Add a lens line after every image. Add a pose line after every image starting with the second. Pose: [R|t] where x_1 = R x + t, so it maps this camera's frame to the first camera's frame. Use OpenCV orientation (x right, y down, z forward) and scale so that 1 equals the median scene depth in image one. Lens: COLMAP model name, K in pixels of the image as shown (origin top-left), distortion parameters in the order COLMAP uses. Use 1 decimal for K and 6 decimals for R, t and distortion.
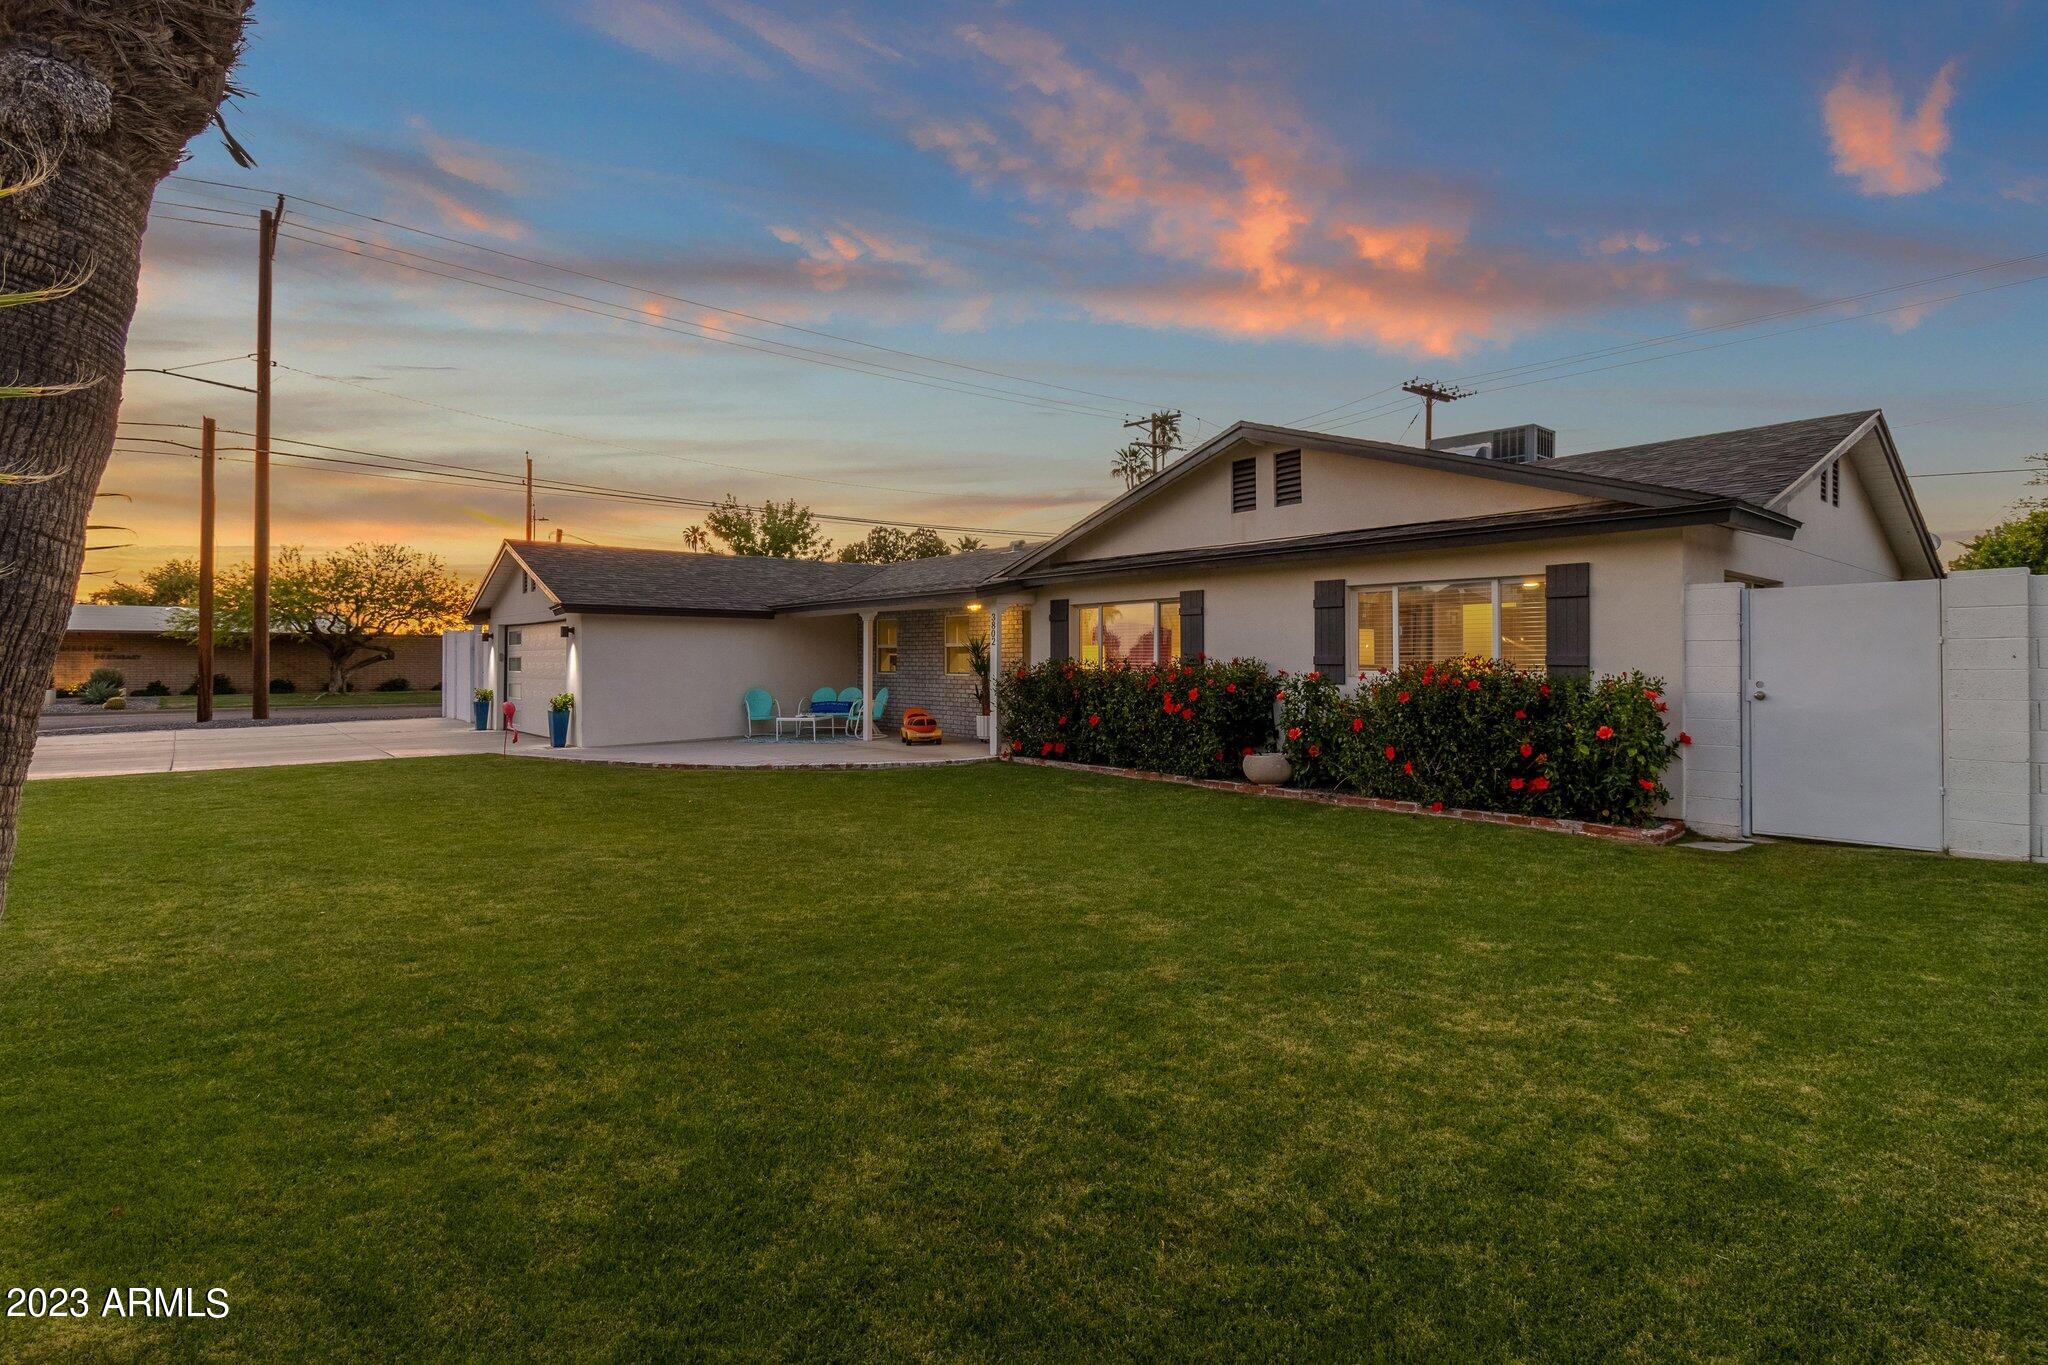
lens RADIAL K [[989.2, 0, 1020.2], [0, 989.2, 665.2], [0, 0, 1]] dist [-0.000614, -0.000277]
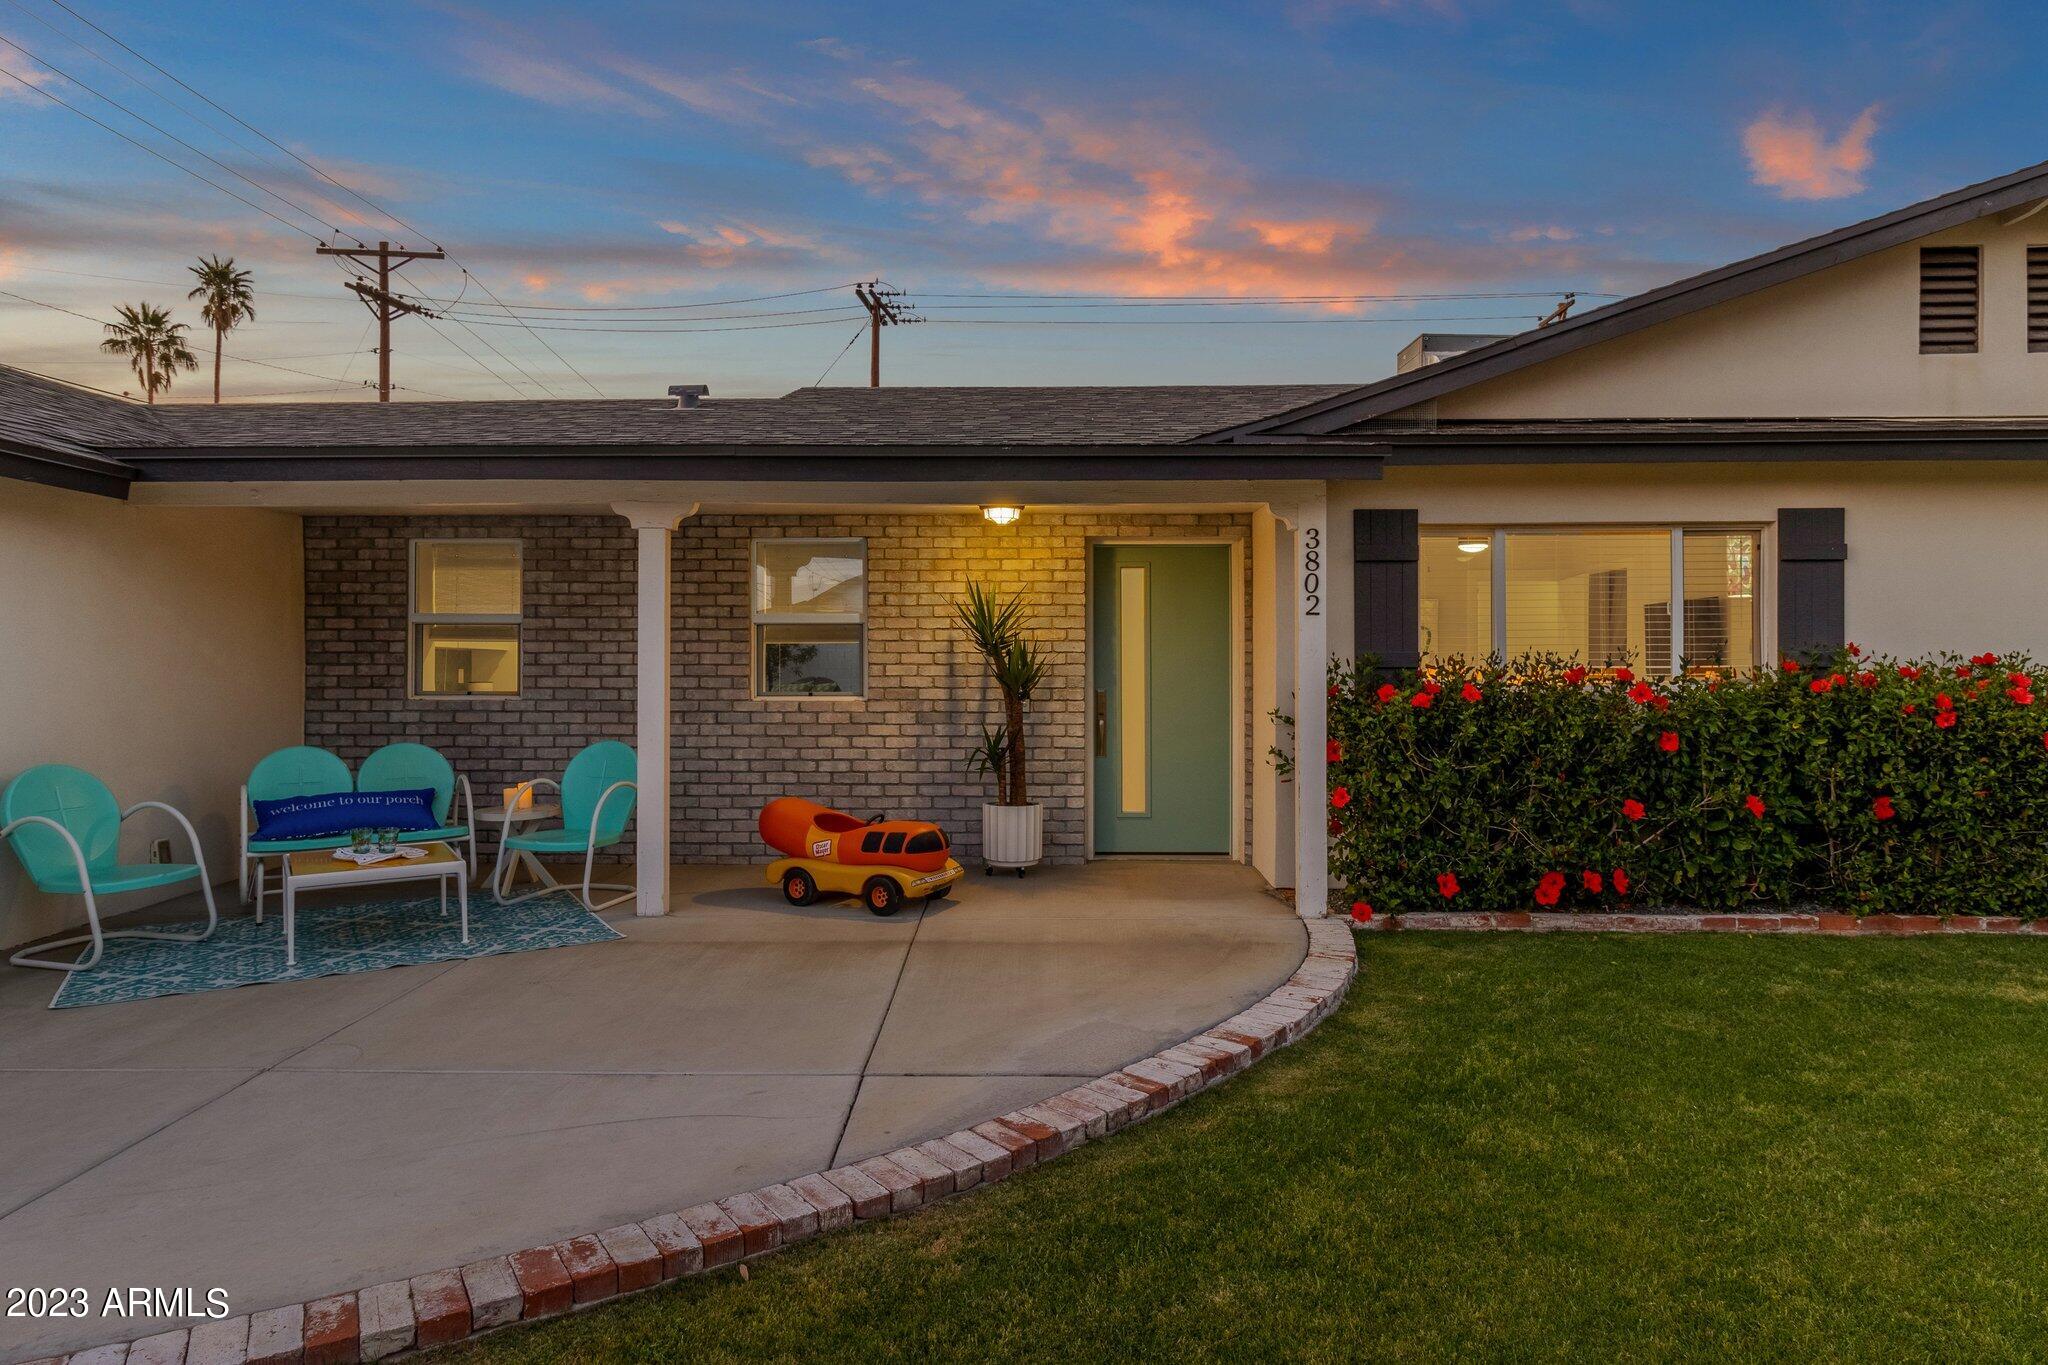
lens RADIAL K [[1188.6, 0, 1019.6], [0, 1188.6, 672.4], [0, 0, 1]] dist [0.003617, -0.000174]
pose [[0.661374, 0.000131, 0.750056, -0.504749], [0.003194, 0.999990, -0.002991, 0.002224], [-0.750050, 0.004375, 0.661367, 0.933935]]
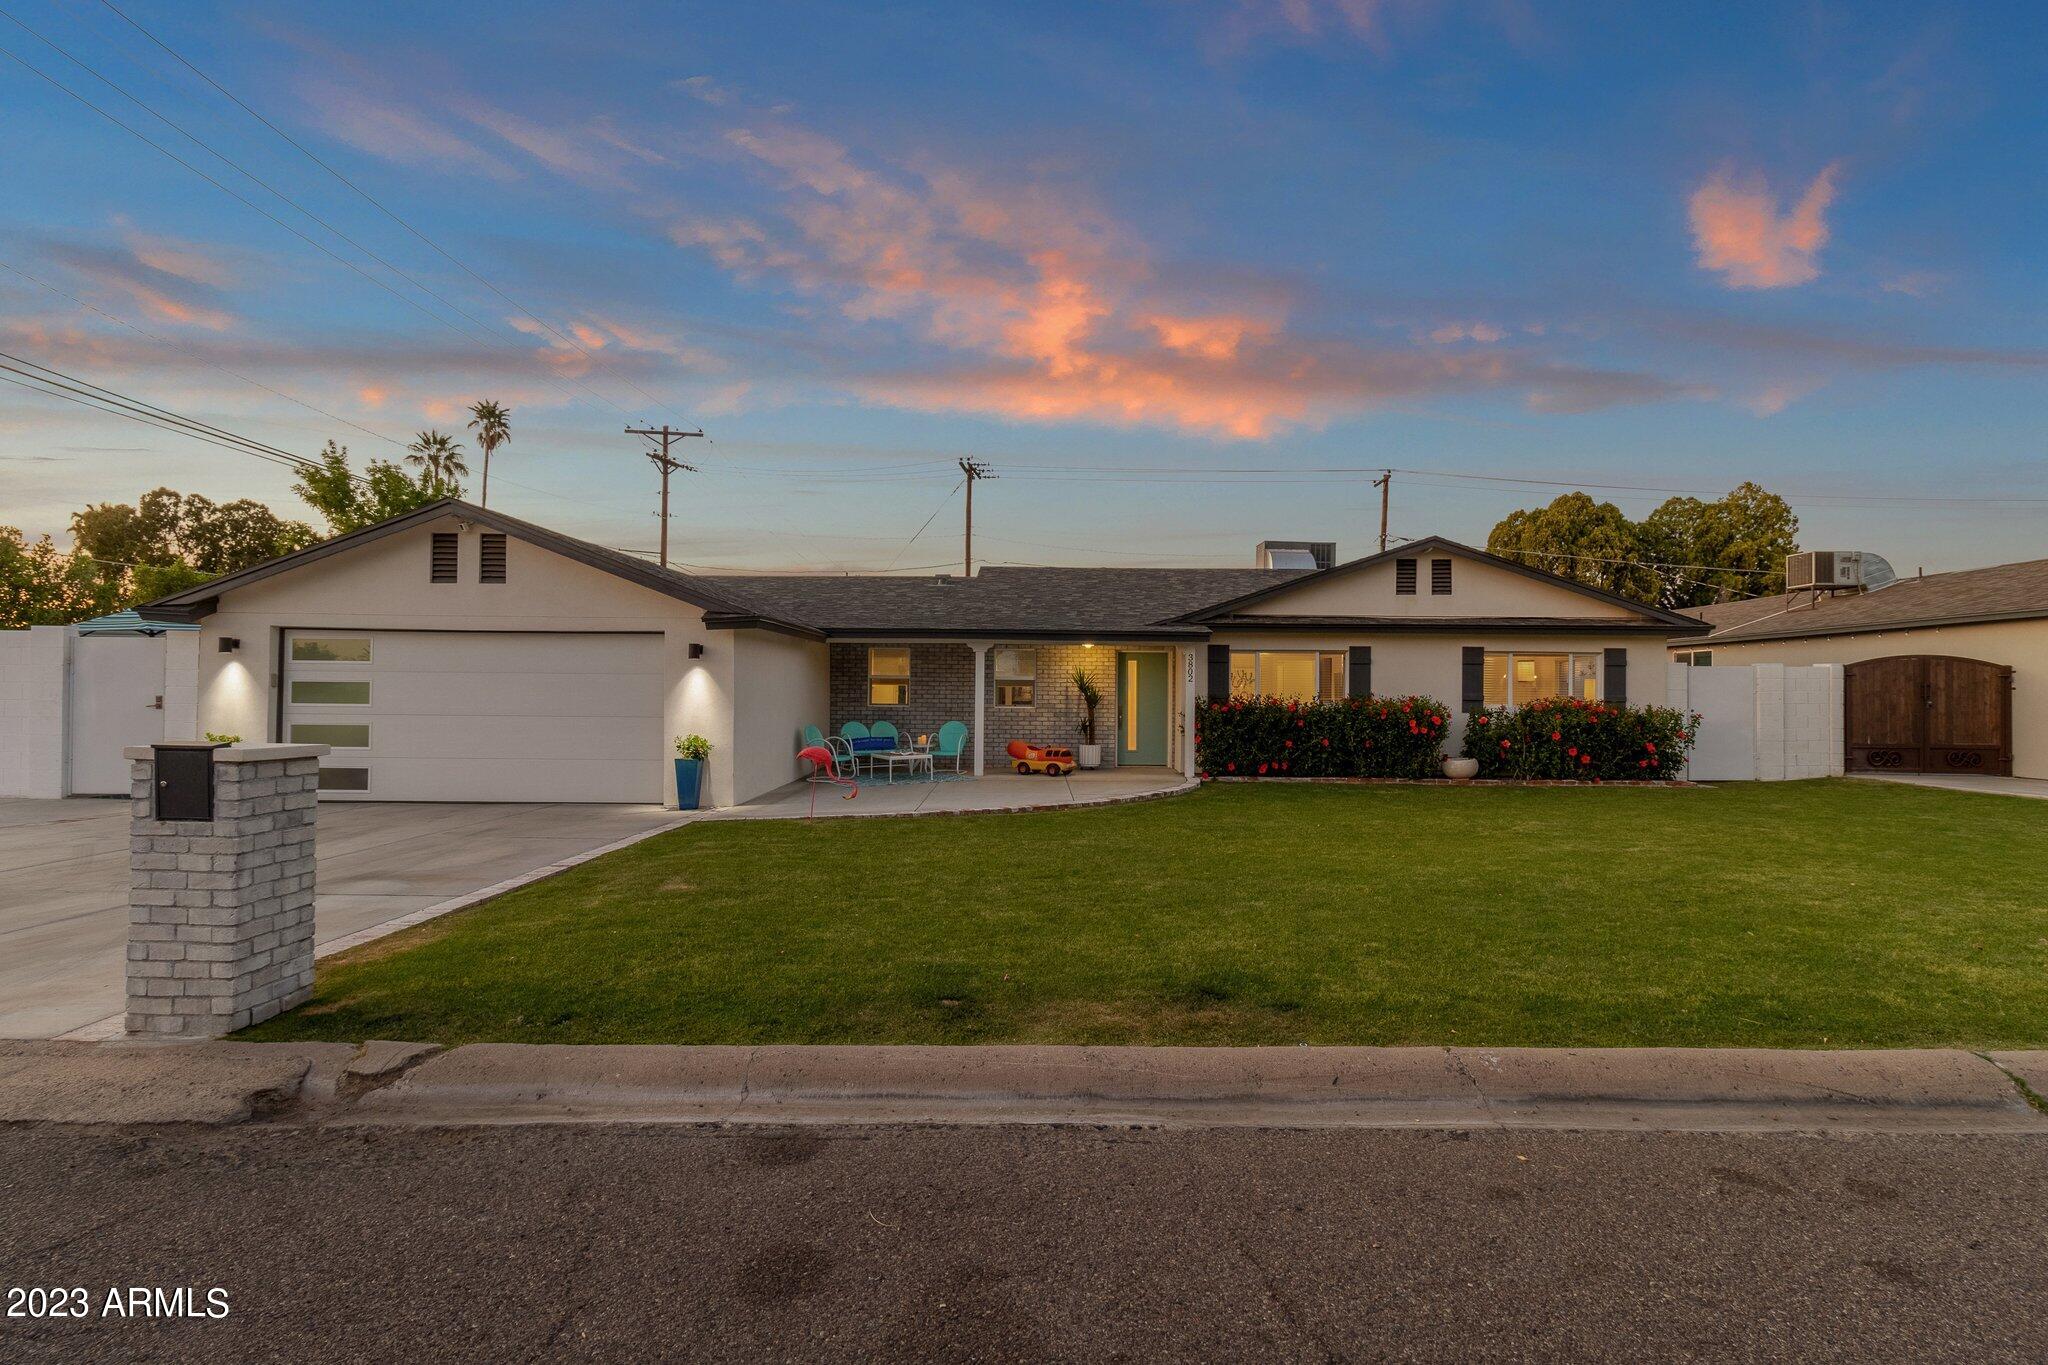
lens RADIAL K [[957.3, 0, 1042.0], [0, 957.3, 689.9], [0, 0, 1]] dist [0.000216, 0.000028]
pose [[0.650096, 0.007212, 0.759818, -1.166366], [-0.005424, 0.999974, -0.004851, -0.005389], [-0.759833, -0.000967, 0.650118, 0.478831]]
